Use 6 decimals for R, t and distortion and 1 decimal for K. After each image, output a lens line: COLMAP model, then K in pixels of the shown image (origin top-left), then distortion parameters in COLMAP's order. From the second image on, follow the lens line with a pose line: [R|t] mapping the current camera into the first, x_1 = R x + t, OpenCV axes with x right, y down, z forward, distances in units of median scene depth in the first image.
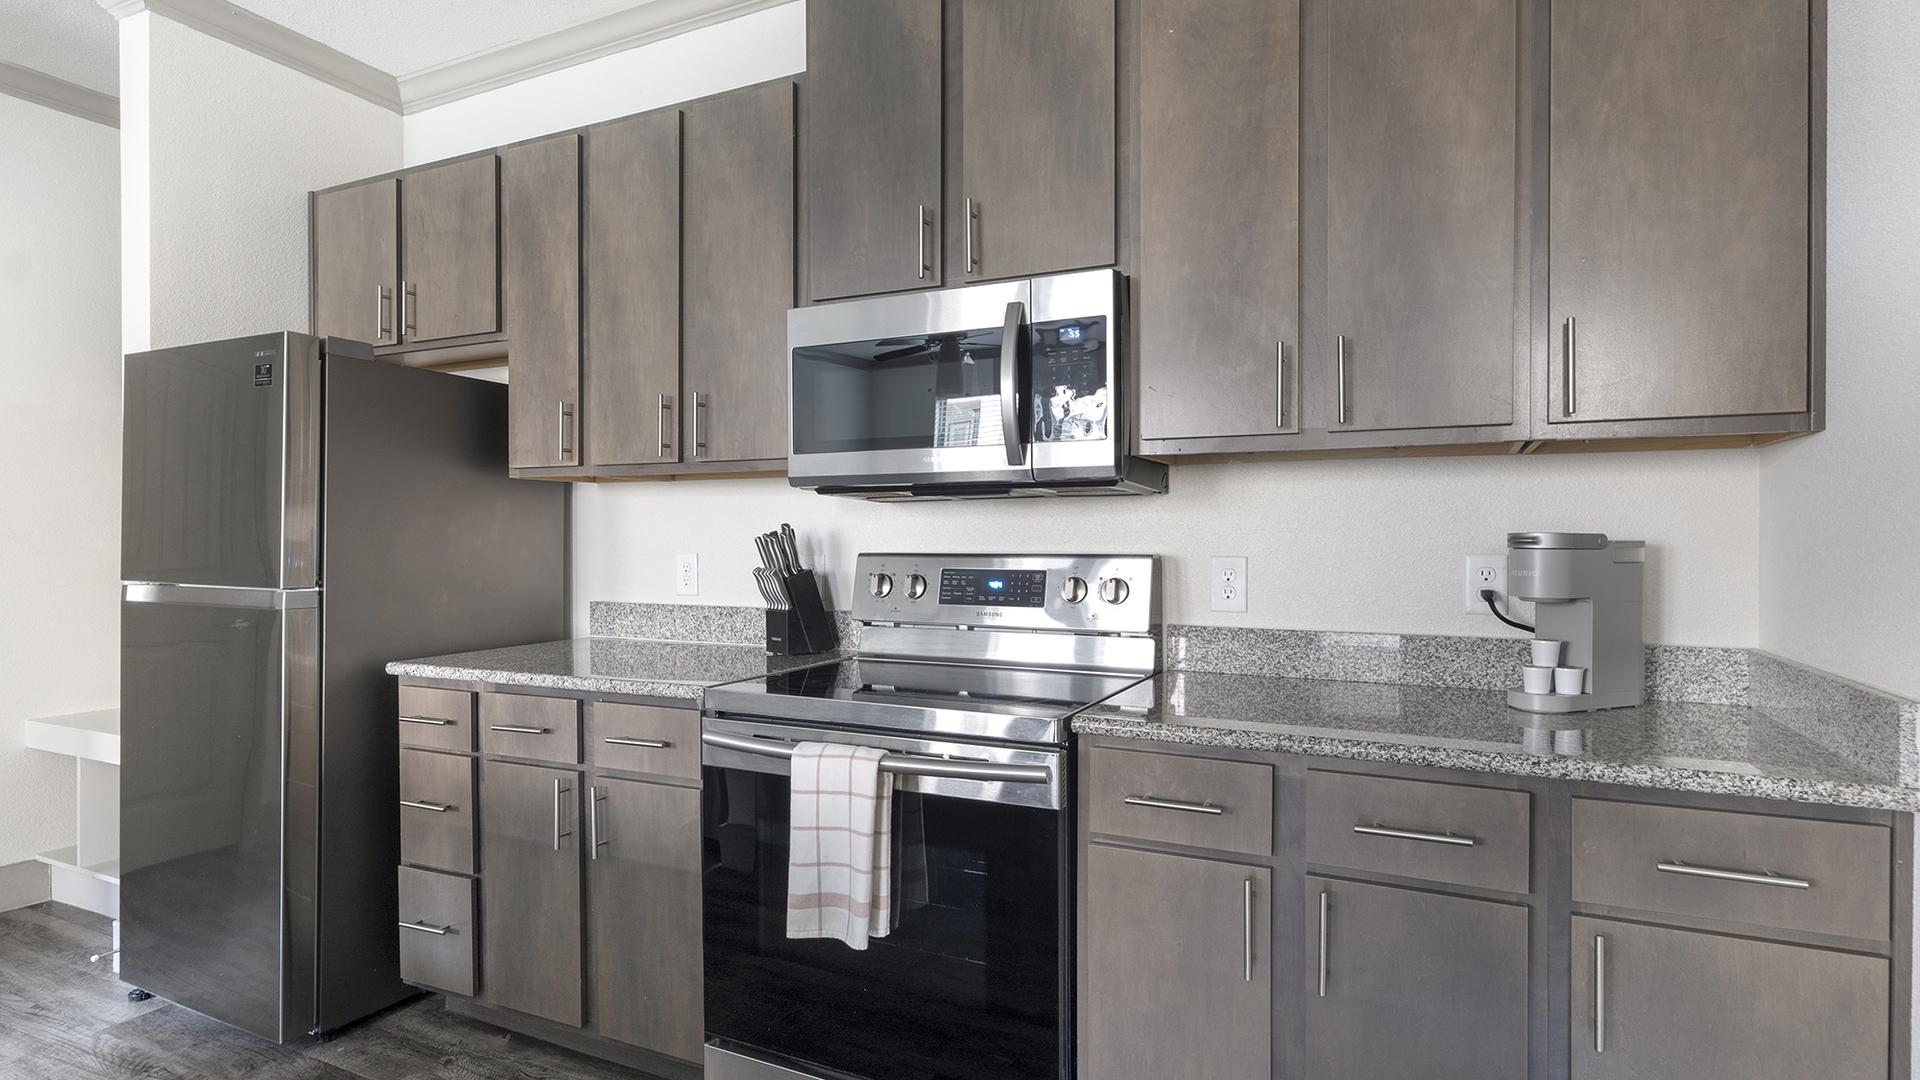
lens RADIAL K [[946.6, 0, 960.0], [0, 946.6, 540.0], [0, 0, 1]] dist [0.000500, -0.000575]
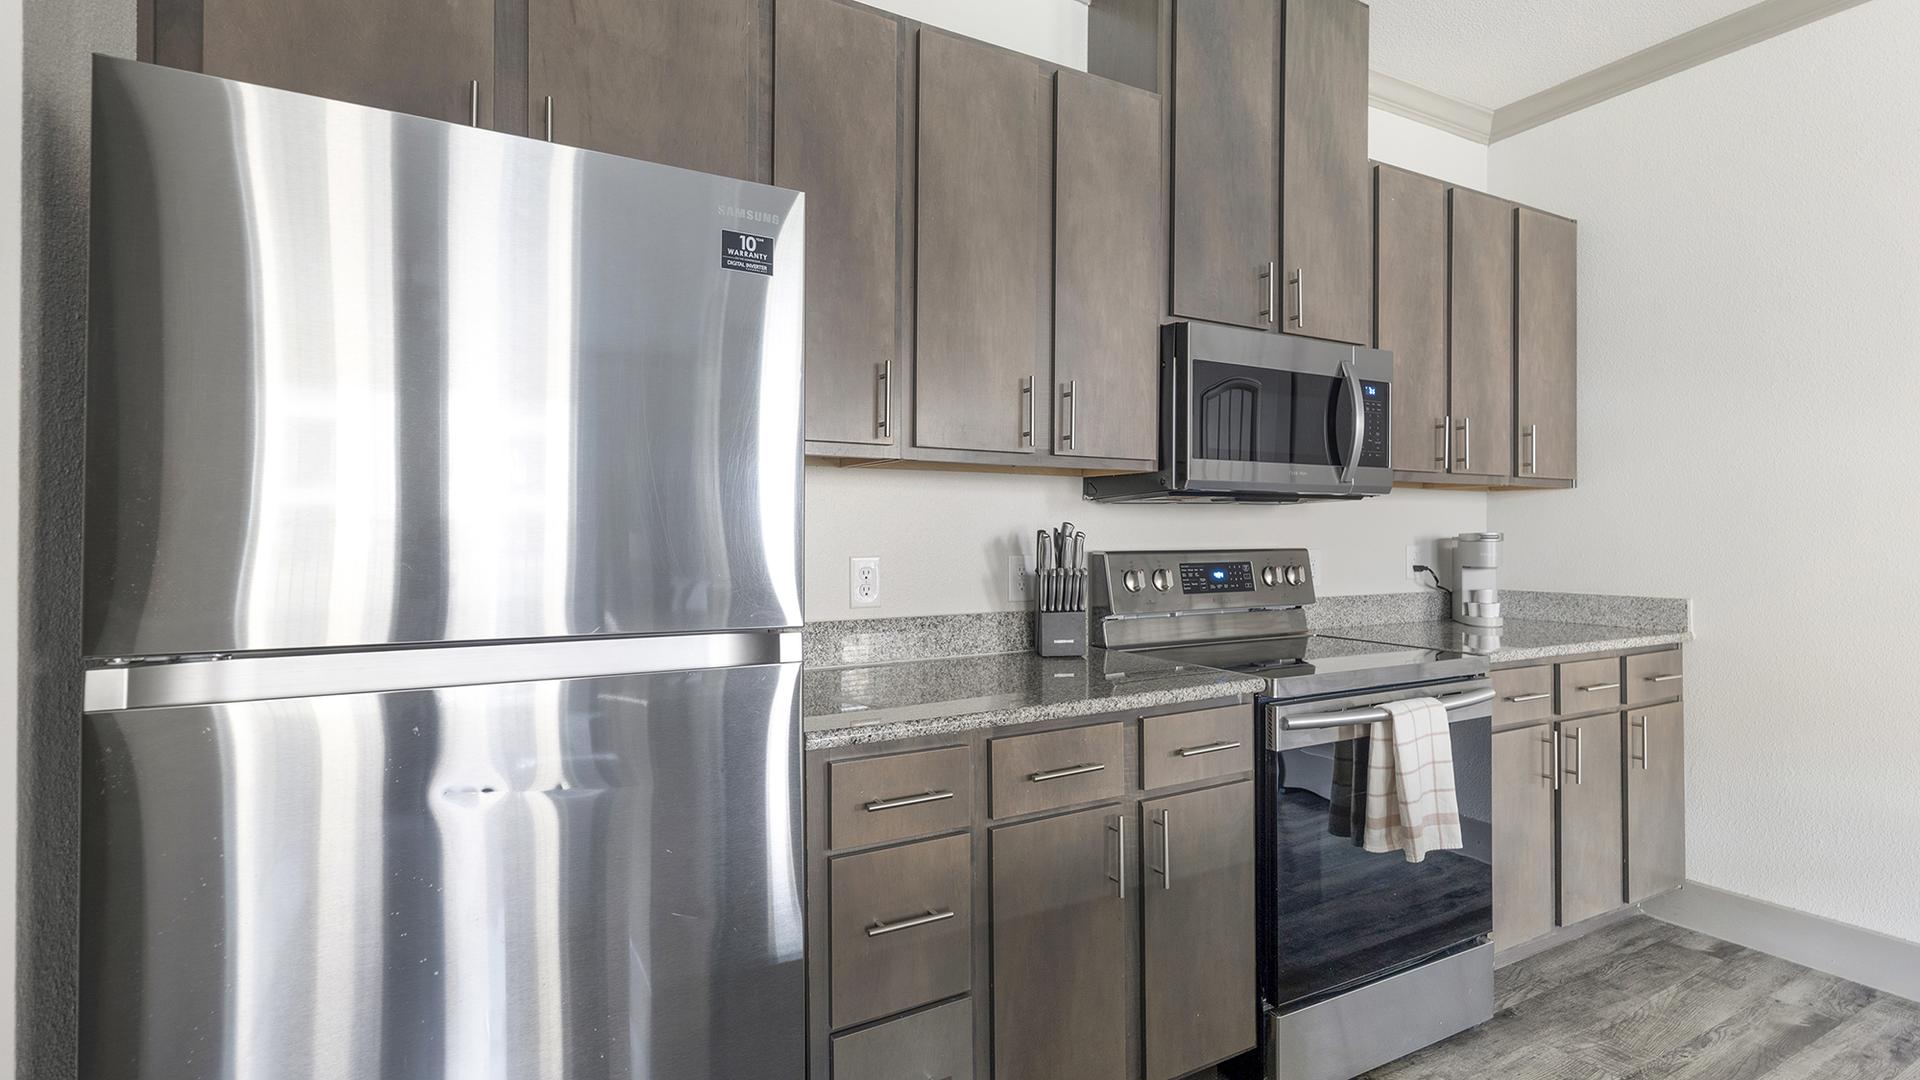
lens RADIAL K [[924.9, 0, 976.9], [0, 924.9, 526.3], [0, 0, 1]] dist [0.002401, -0.000109]
pose [[0.580754, 0.005661, 0.814060, -1.174876], [0.003314, 0.999951, -0.009317, -0.005580], [-0.814072, 0.008108, 0.580707, 0.599212]]
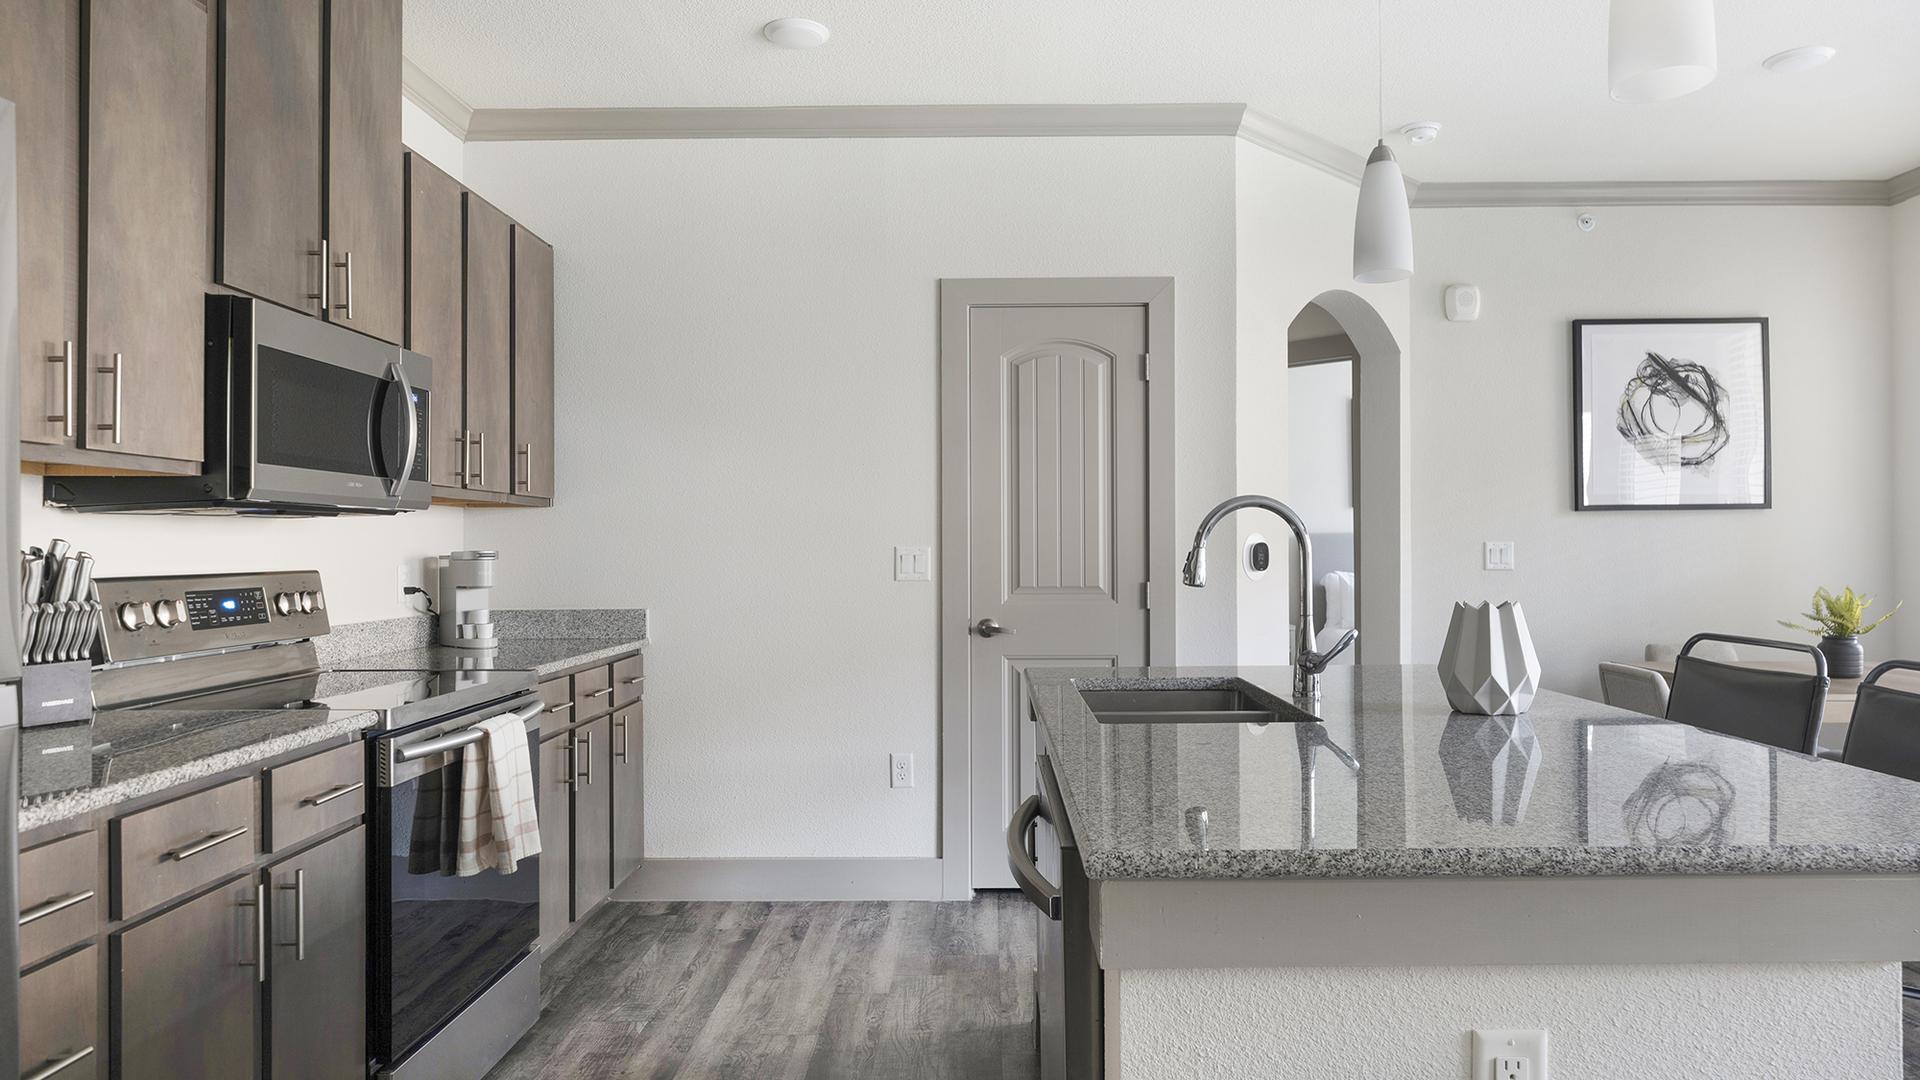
lens RADIAL K [[1187.0, 0, 960.0], [0, 1187.0, 540.0], [0, 0, 1]] dist [0.000678, -0.002317]
pose [[-0.399694, 0.007805, 0.916615, -1.469918], [0.007872, 0.999956, -0.005082, -0.008048], [-0.916615, 0.005185, -0.399738, 0.848742]]
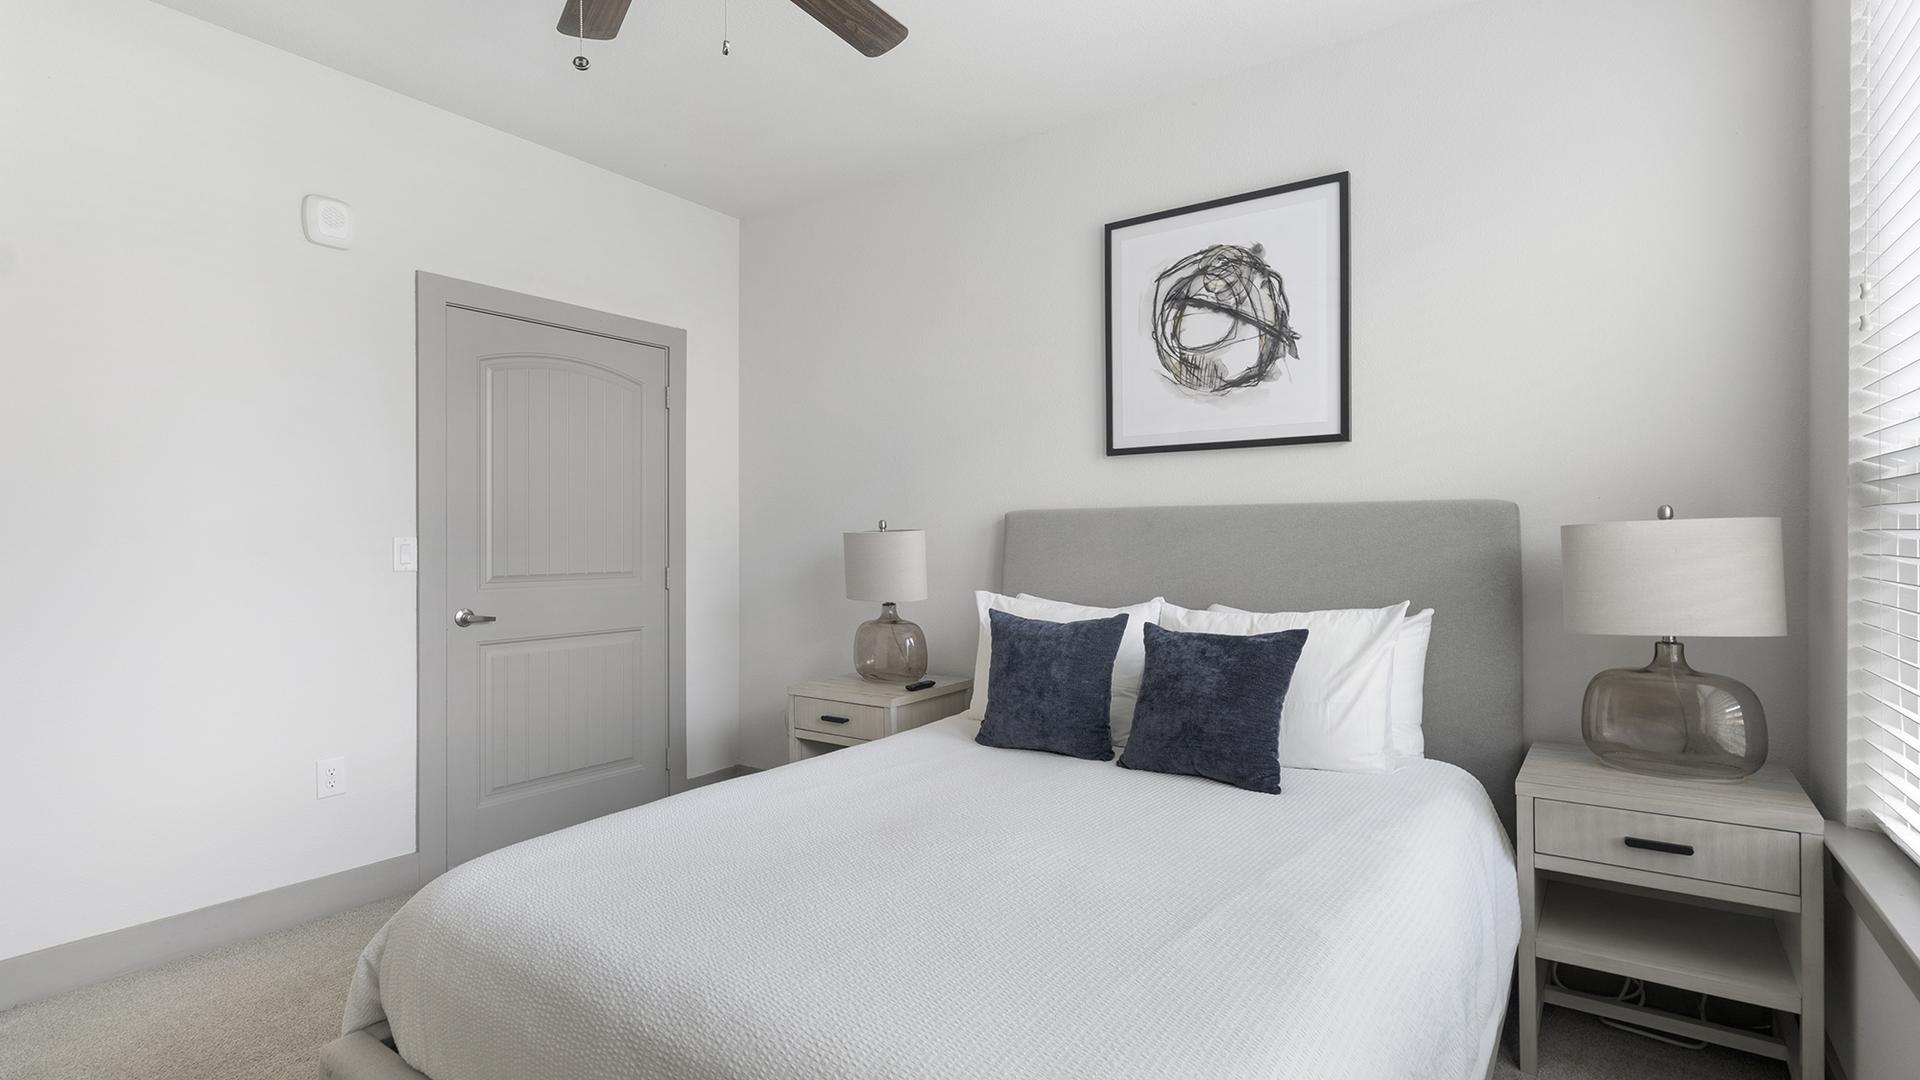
lens RADIAL K [[903.5, 0, 958.7], [0, 903.5, 546.8], [0, 0, 1]] dist [0.001600, -0.000189]
pose [[0.172101, -0.009547, 0.985033, -1.312247], [0.003642, 0.999952, 0.009055, 0.067782], [-0.985073, 0.002029, 0.172127, -1.244719]]
